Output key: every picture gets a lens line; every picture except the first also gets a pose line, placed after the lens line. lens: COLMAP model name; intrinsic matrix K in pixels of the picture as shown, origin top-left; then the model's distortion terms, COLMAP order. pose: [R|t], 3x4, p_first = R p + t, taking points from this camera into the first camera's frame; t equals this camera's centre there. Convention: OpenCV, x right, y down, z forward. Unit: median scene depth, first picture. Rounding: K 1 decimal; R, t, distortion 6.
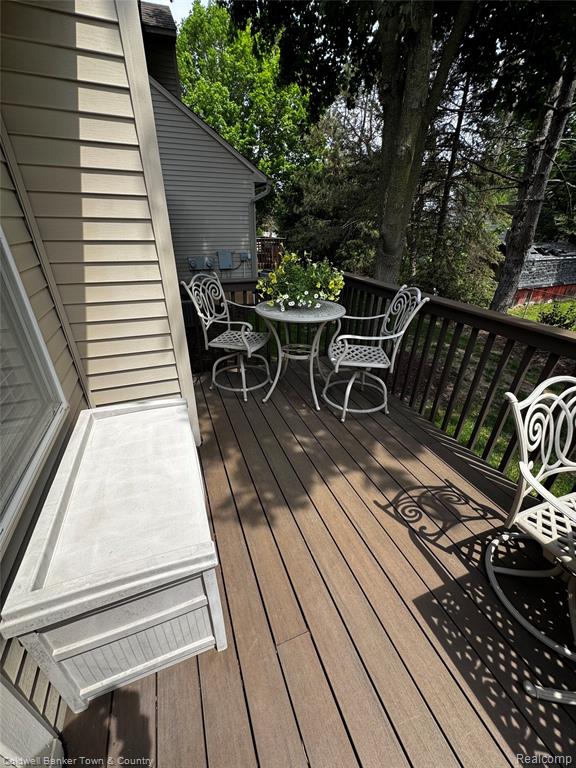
lens RADIAL K [[306.8, 0, 287.4], [0, 306.8, 385.6], [0, 0, 1]] dist [0.001351, 0.000011]
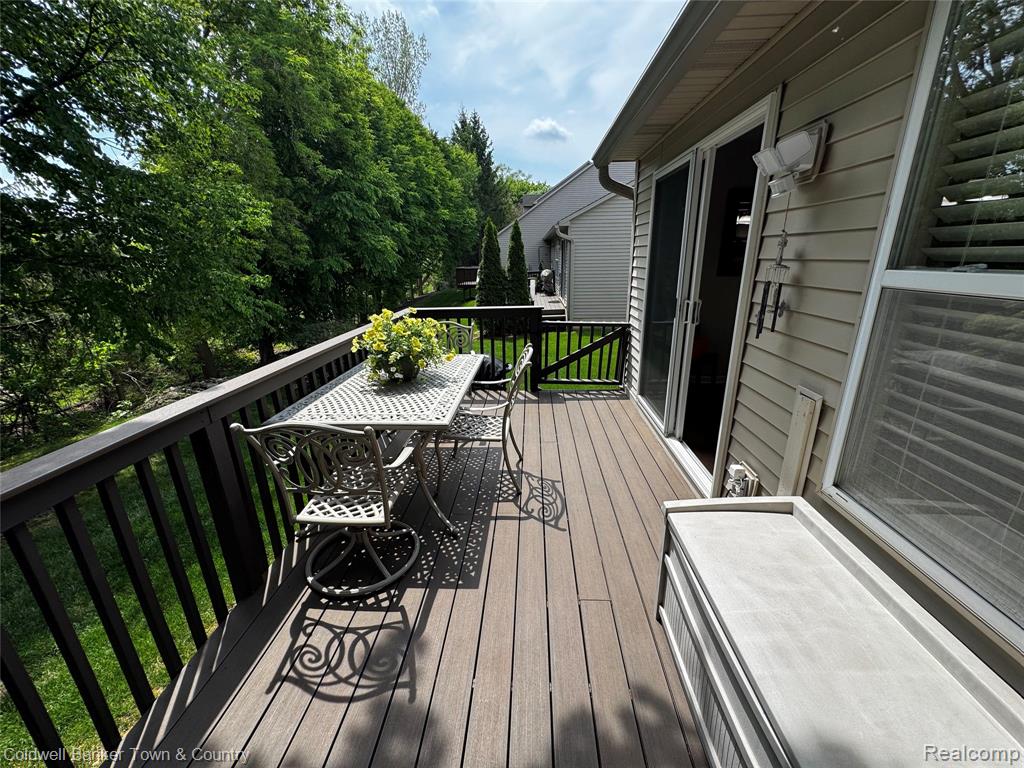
lens RADIAL K [[409.1, 0, 512.1], [0, 409.1, 386.6], [0, 0, 1]] dist [0.001351, 0.000011]
pose [[-0.915373, -0.118739, 0.384699, -0.130993], [0.193630, 0.707918, 0.679235, -0.578018], [-0.352987, 0.696242, -0.625018, 1.029383]]
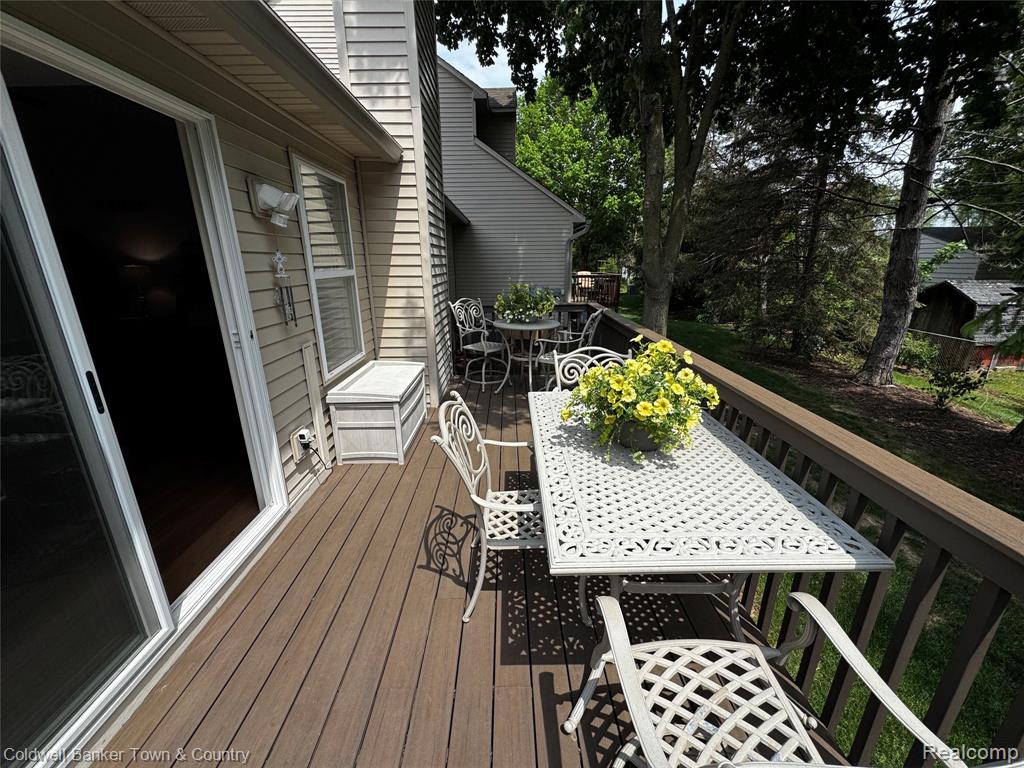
lens RADIAL K [[409.1, 0, 508.0], [0, 409.1, 385.3], [0, 0, 1]] dist [0.001351, 0.000011]
pose [[0.934356, 0.089238, -0.344987, 0.878008], [-0.150863, 0.976153, -0.156093, 0.439381], [0.322831, 0.197892, 0.925537, -0.902574]]
